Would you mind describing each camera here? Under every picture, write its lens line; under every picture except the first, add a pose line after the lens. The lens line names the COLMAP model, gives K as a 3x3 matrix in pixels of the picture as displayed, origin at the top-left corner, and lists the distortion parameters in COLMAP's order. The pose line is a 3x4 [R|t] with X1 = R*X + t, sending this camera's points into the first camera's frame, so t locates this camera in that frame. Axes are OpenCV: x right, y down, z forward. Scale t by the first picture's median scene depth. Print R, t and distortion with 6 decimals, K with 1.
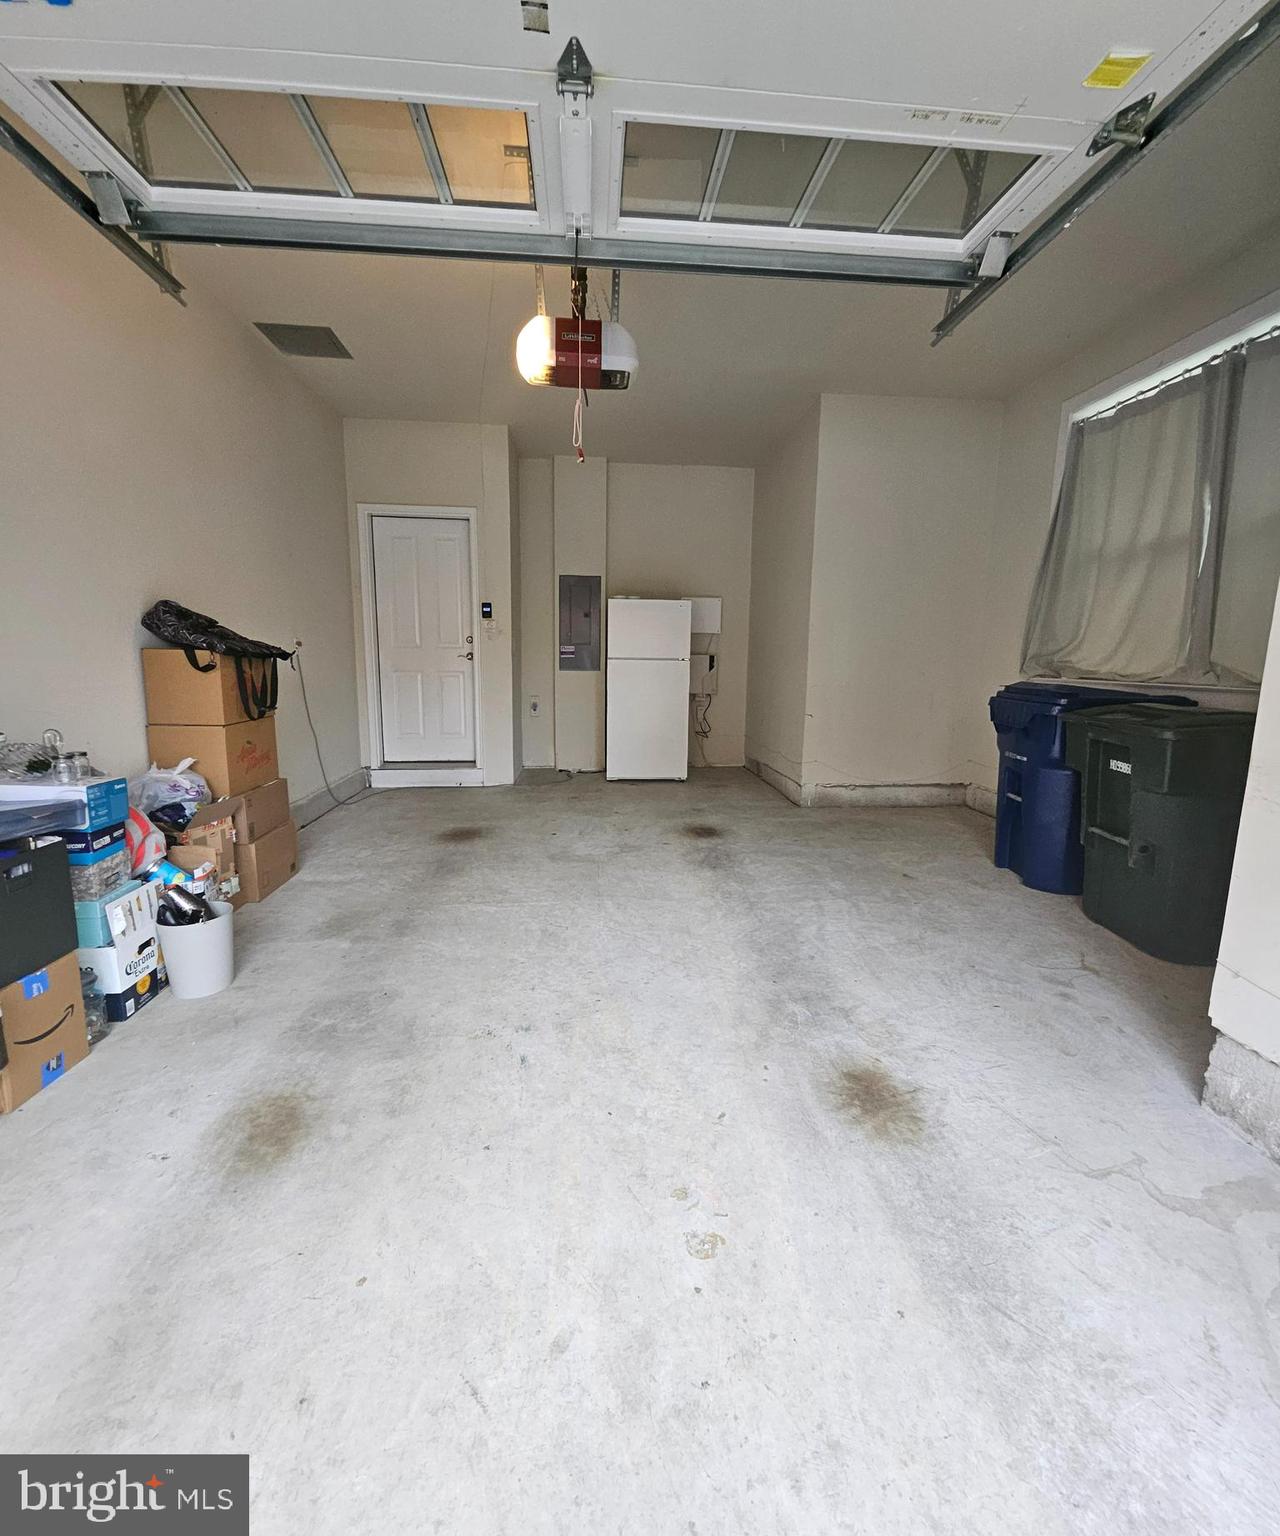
lens RADIAL K [[673.6, 0, 648.6], [0, 673.6, 764.2], [0, 0, 1]] dist [0.001791, -0.000228]
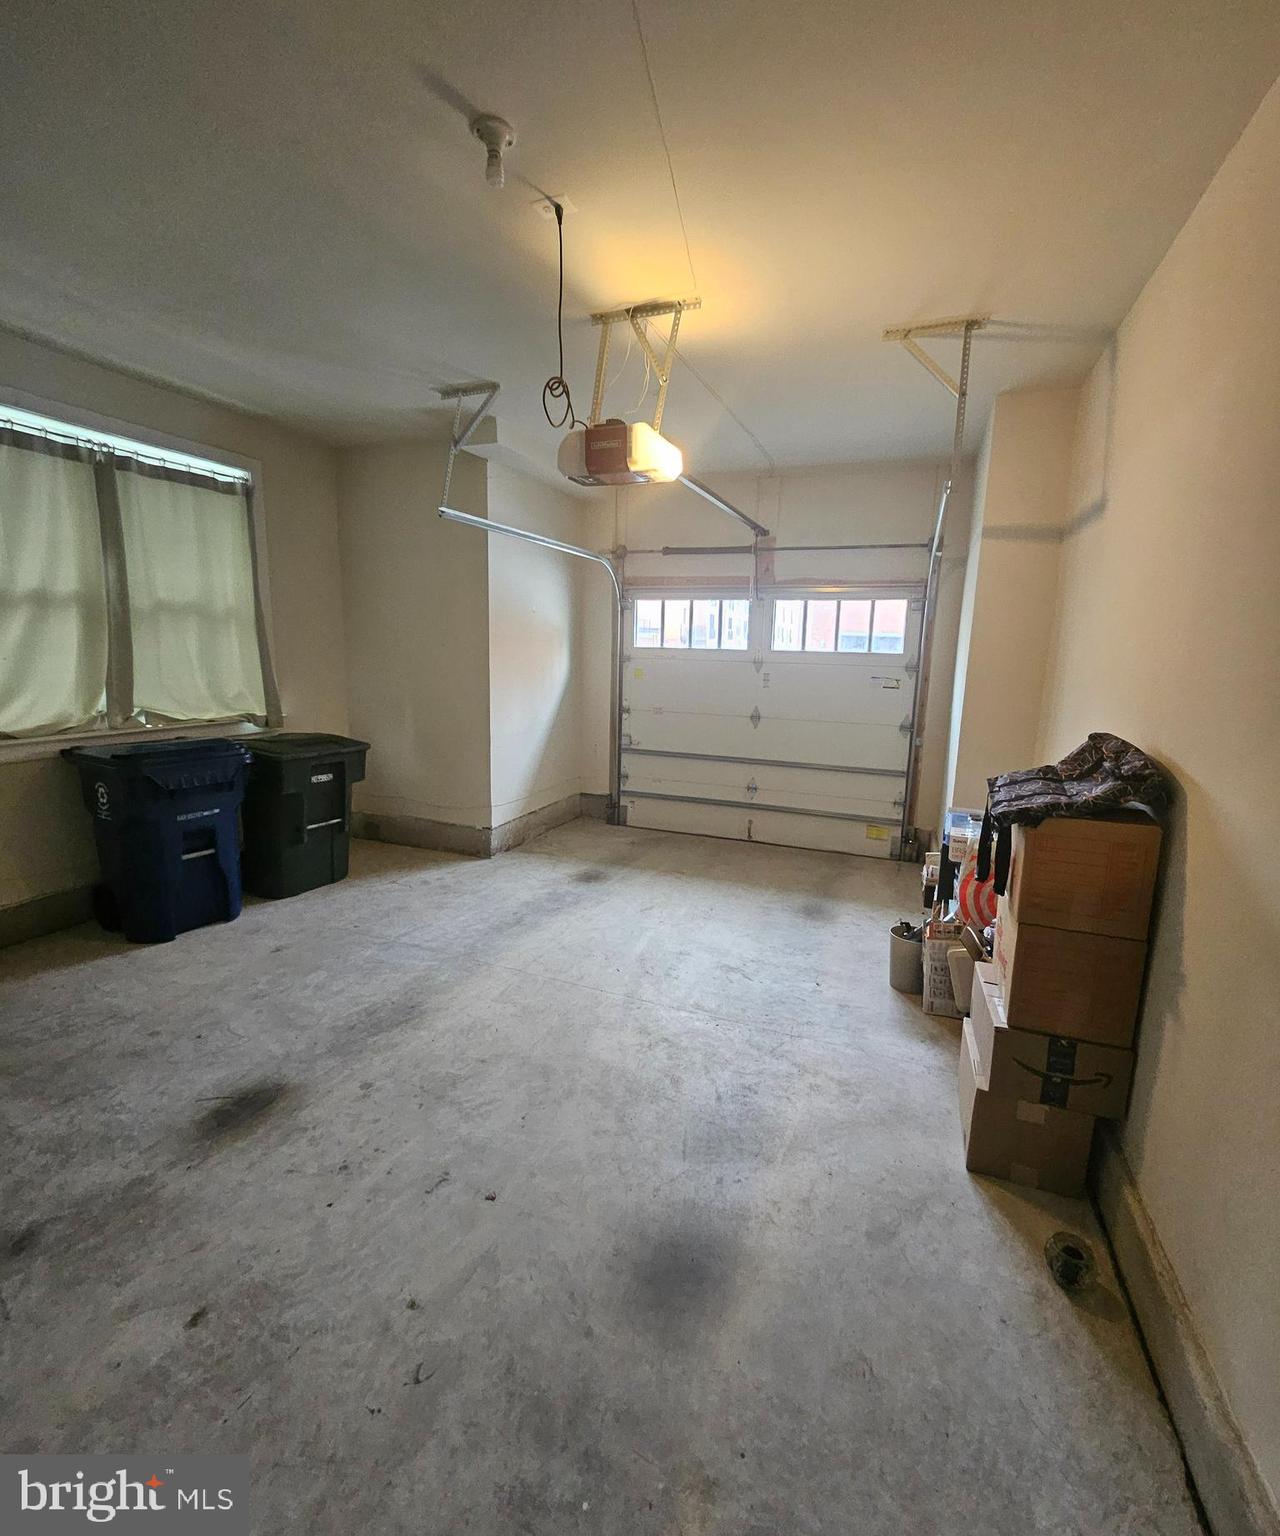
lens RADIAL K [[673.6, 0, 648.6], [0, 673.6, 764.2], [0, 0, 1]] dist [0.001791, -0.000228]
pose [[-0.894387, -0.111222, 0.433245, -0.583662], [0.034189, 0.948759, 0.314144, -0.450759], [-0.445986, 0.295779, -0.844756, 1.825295]]
